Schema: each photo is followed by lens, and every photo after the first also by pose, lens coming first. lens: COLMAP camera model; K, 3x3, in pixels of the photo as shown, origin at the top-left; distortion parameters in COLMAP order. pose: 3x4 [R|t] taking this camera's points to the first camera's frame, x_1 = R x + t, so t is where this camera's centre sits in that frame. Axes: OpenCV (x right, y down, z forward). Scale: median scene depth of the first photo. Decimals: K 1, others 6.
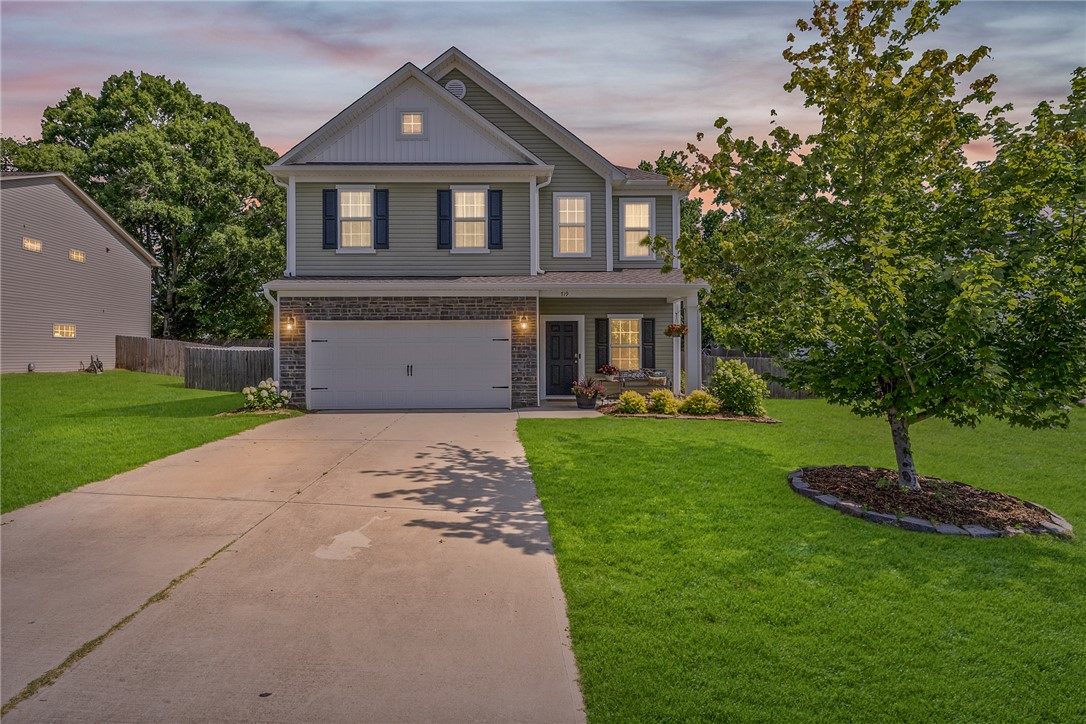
lens RADIAL K [[499.0, 0, 552.9], [0, 499.0, 360.8], [0, 0, 1]] dist [-0.000188, -0.000005]
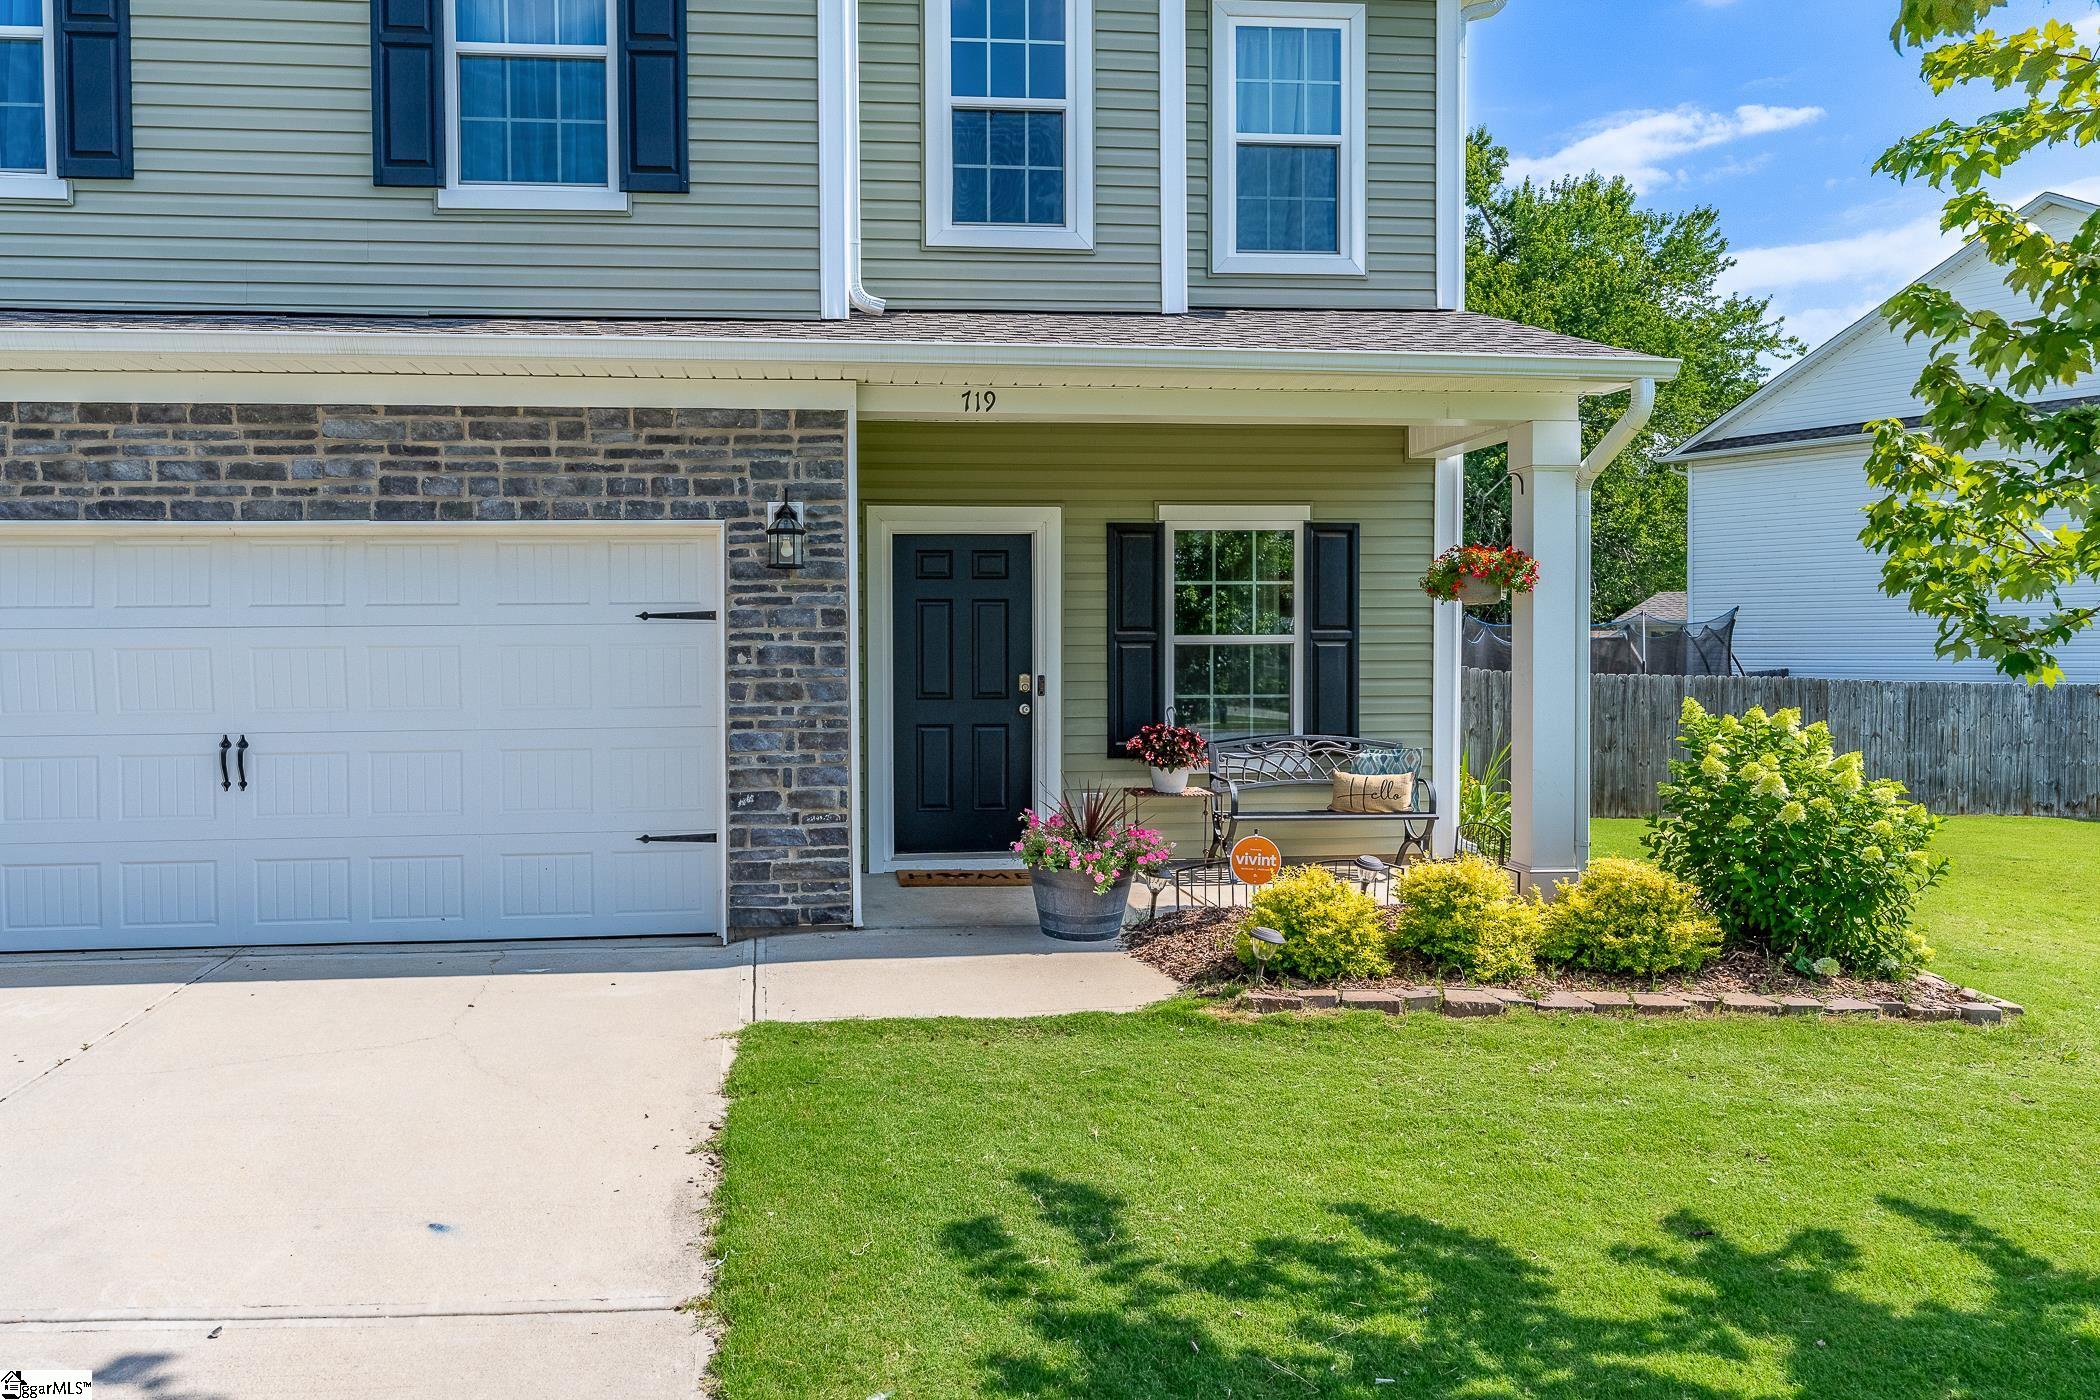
lens RADIAL K [[1464.4, 0, 1050.9], [0, 1464.4, 680.4], [0, 0, 1]] dist [-0.006390, -0.001374]
pose [[0.996462, -0.003966, 0.083955, 0.001403], [0.003506, 0.999978, 0.005626, -0.017721], [-0.083975, -0.005312, 0.996454, 0.371987]]
